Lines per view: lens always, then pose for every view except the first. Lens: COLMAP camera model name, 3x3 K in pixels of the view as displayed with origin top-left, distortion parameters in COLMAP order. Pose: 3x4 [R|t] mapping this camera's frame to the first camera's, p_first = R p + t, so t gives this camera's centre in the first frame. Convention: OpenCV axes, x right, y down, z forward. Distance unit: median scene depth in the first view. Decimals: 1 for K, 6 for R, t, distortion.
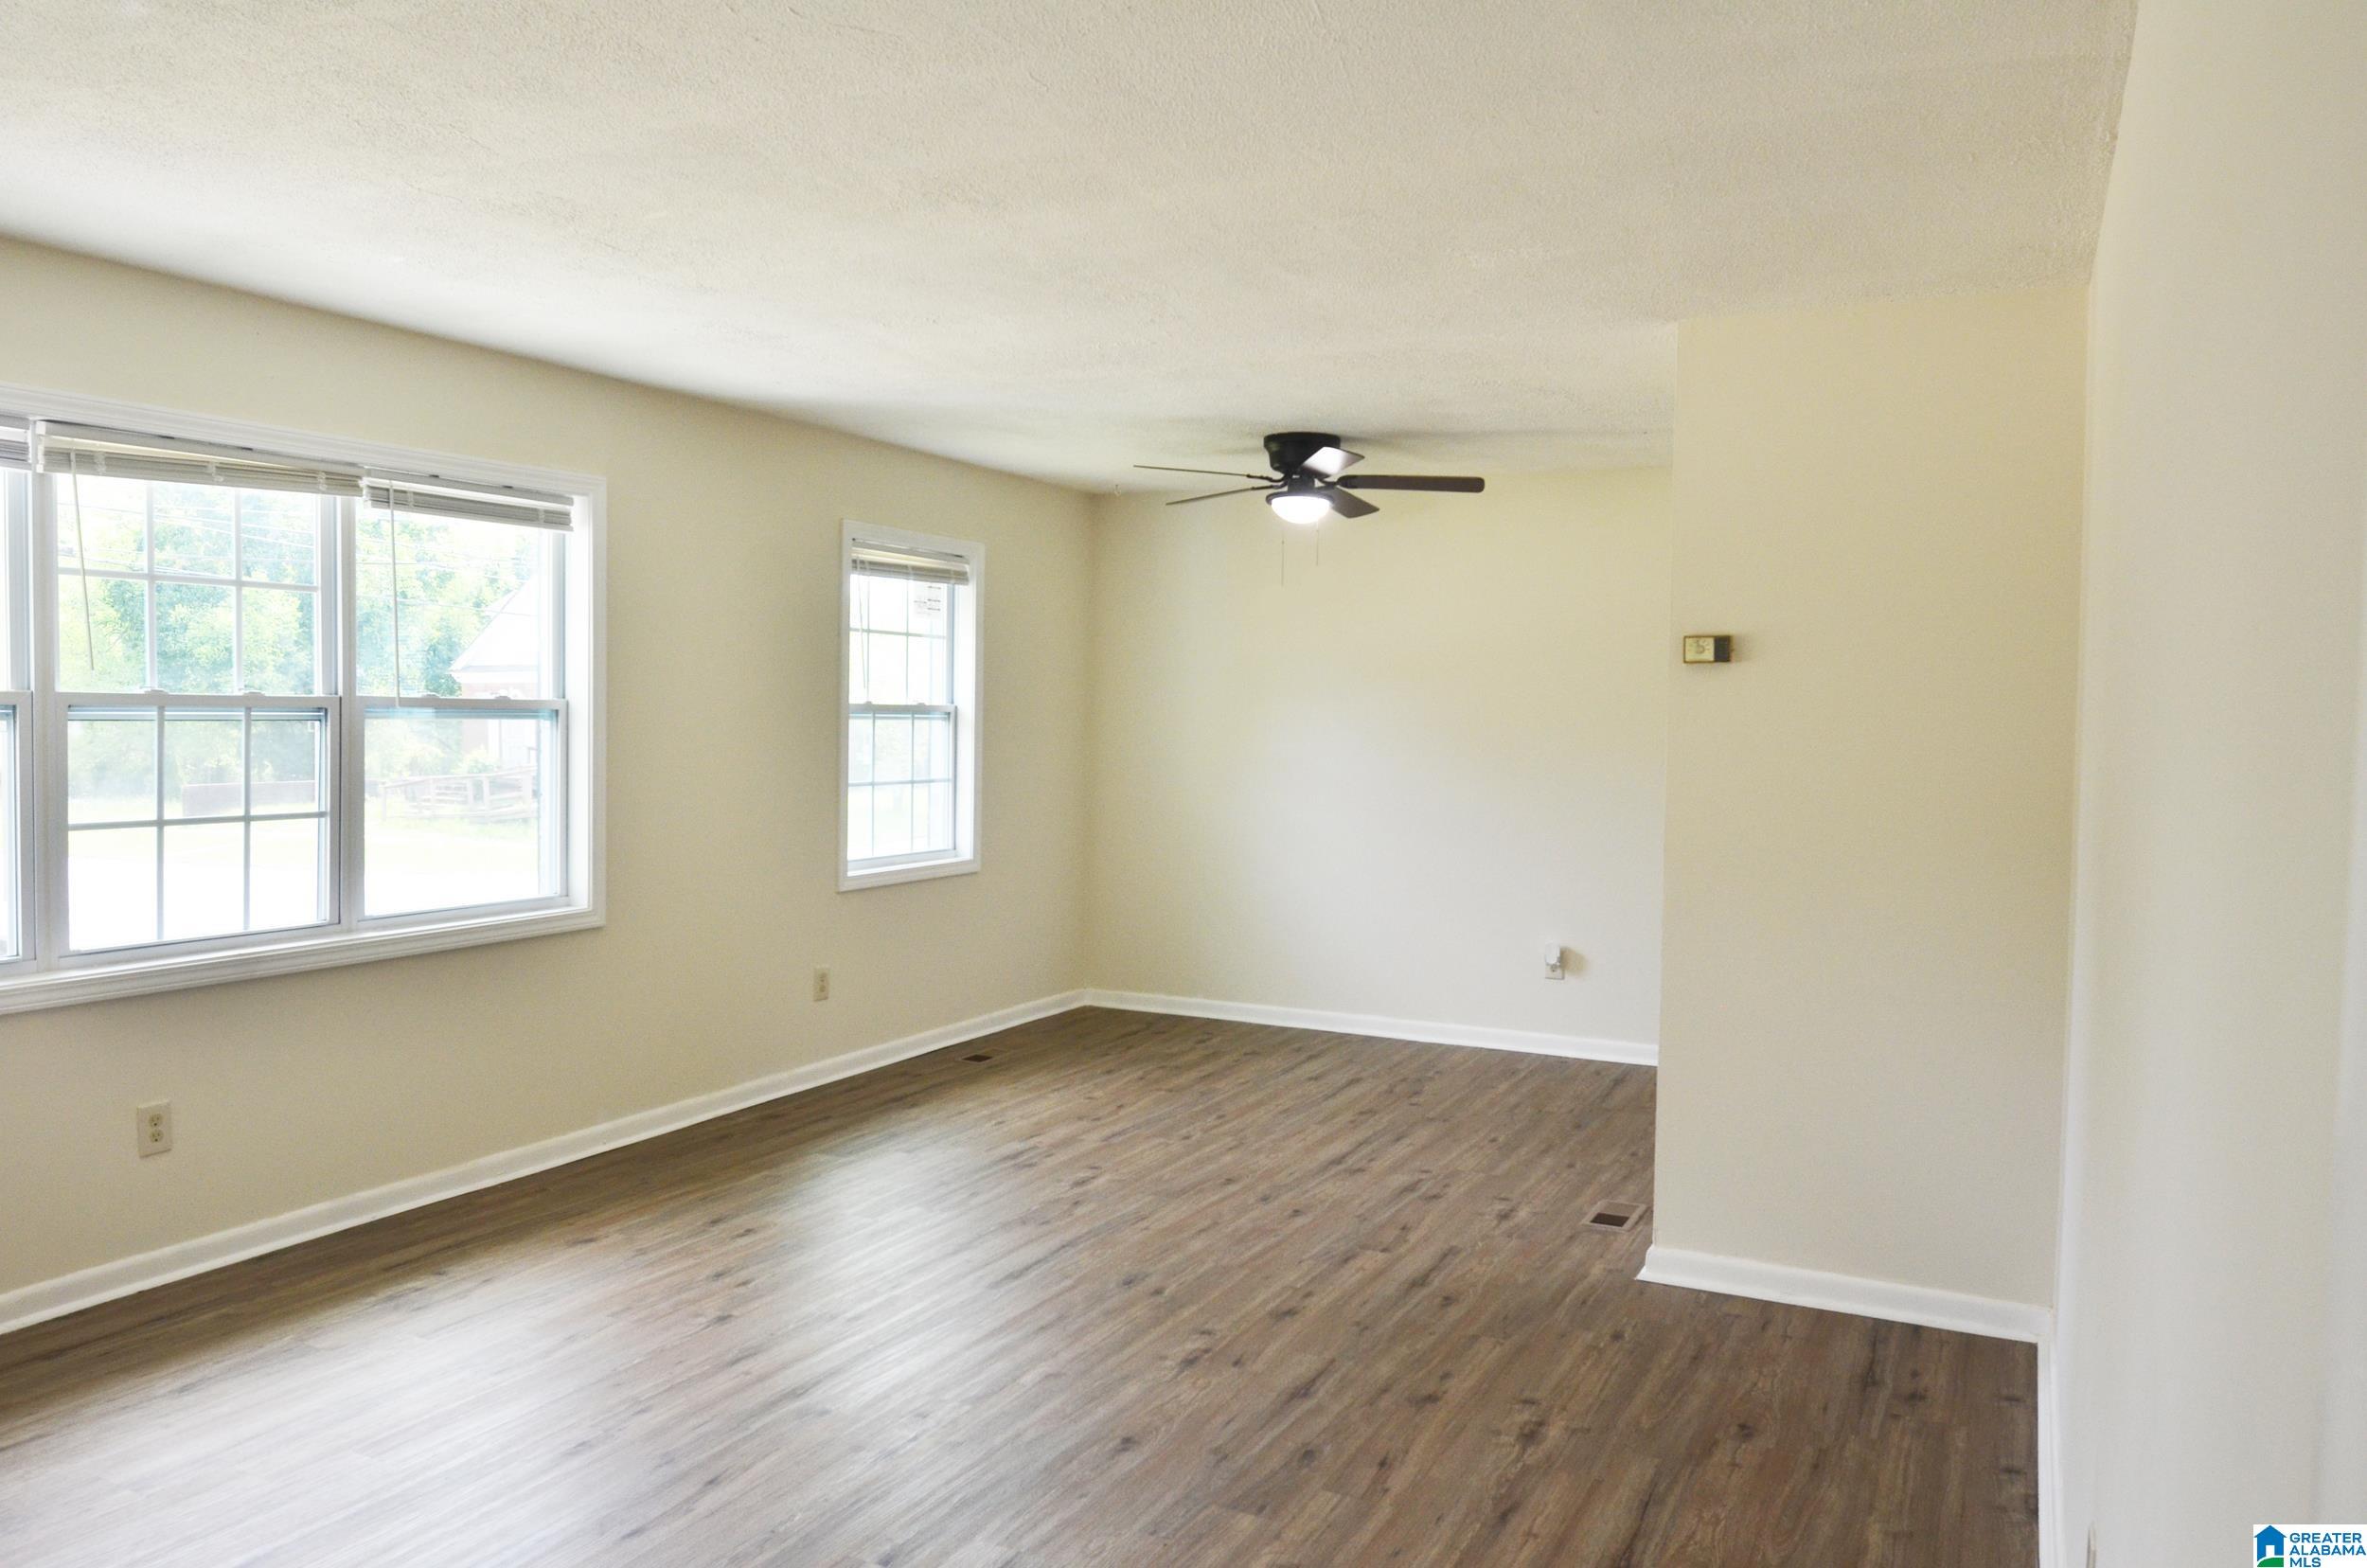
lens RADIAL K [[1670.1, 0, 1169.0], [0, 1670.1, 786.6], [0, 0, 1]] dist [0.013030, -0.052647]
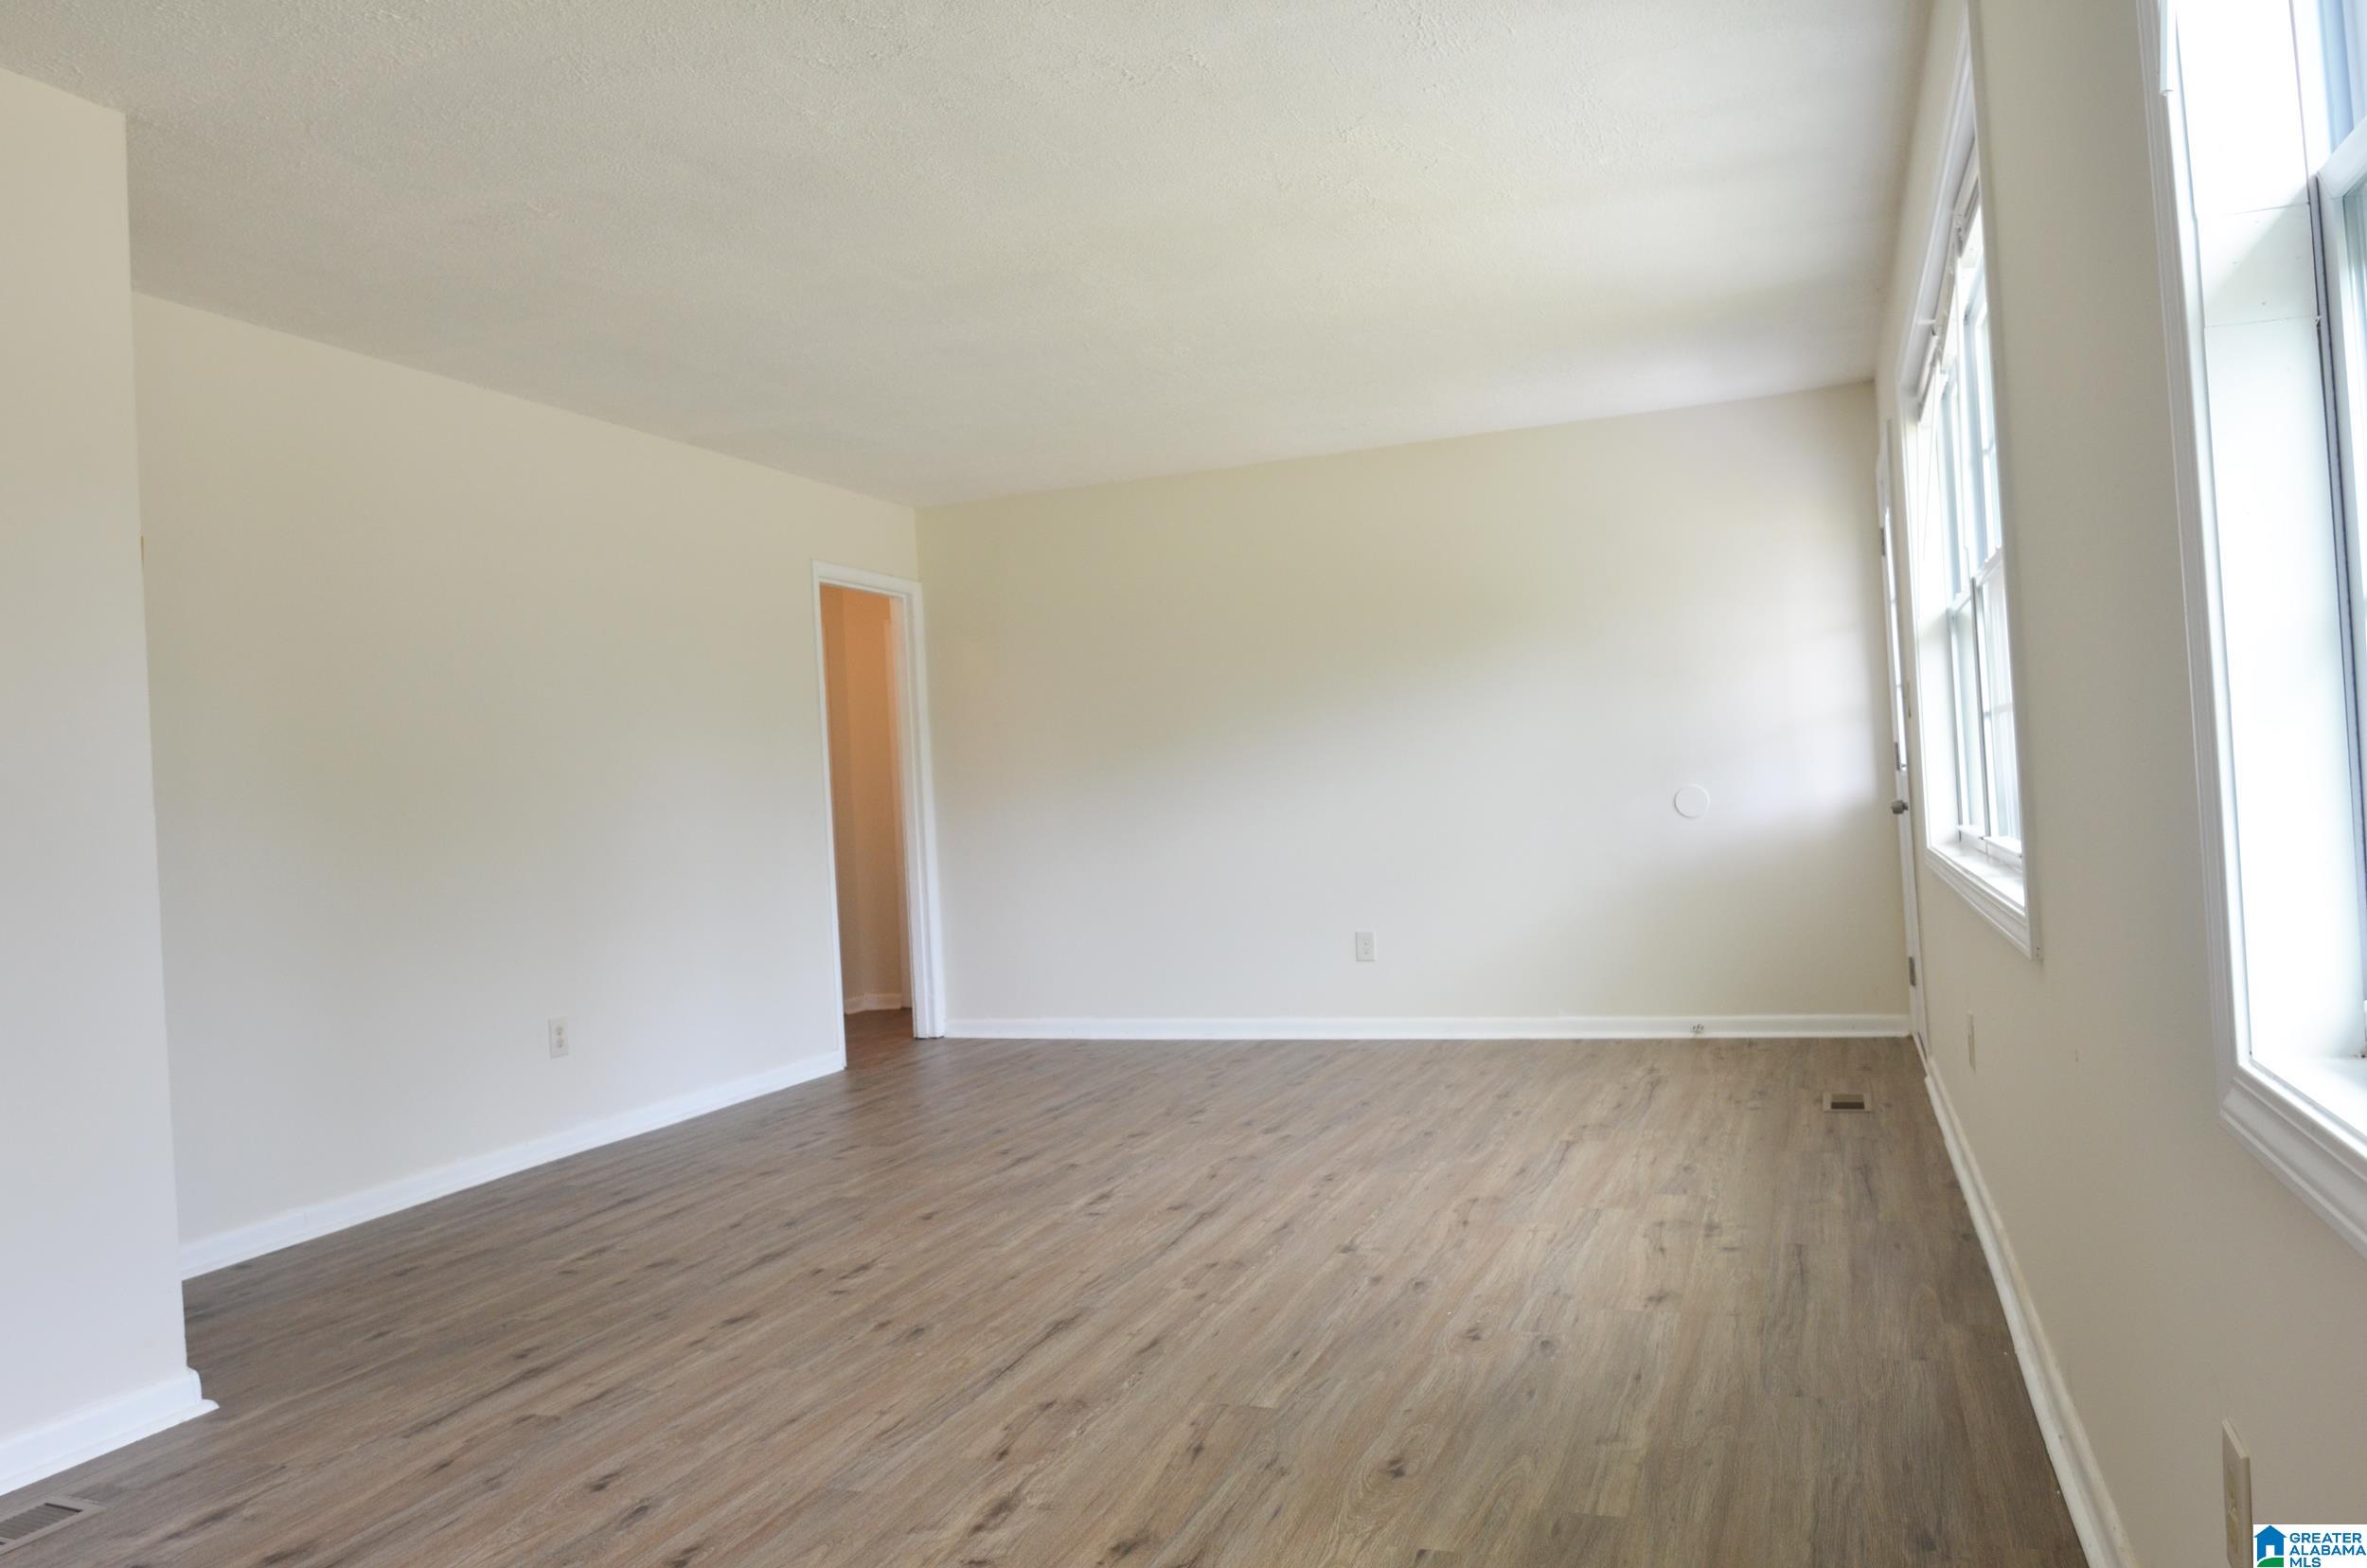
lens RADIAL K [[1670.1, 0, 1169.0], [0, 1670.1, 786.6], [0, 0, 1]] dist [0.013030, -0.052647]
pose [[-0.994226, 0.041094, -0.099122, -0.075037], [0.037382, 0.998539, 0.039017, 0.011000], [0.100581, 0.035086, -0.994310, 1.795434]]
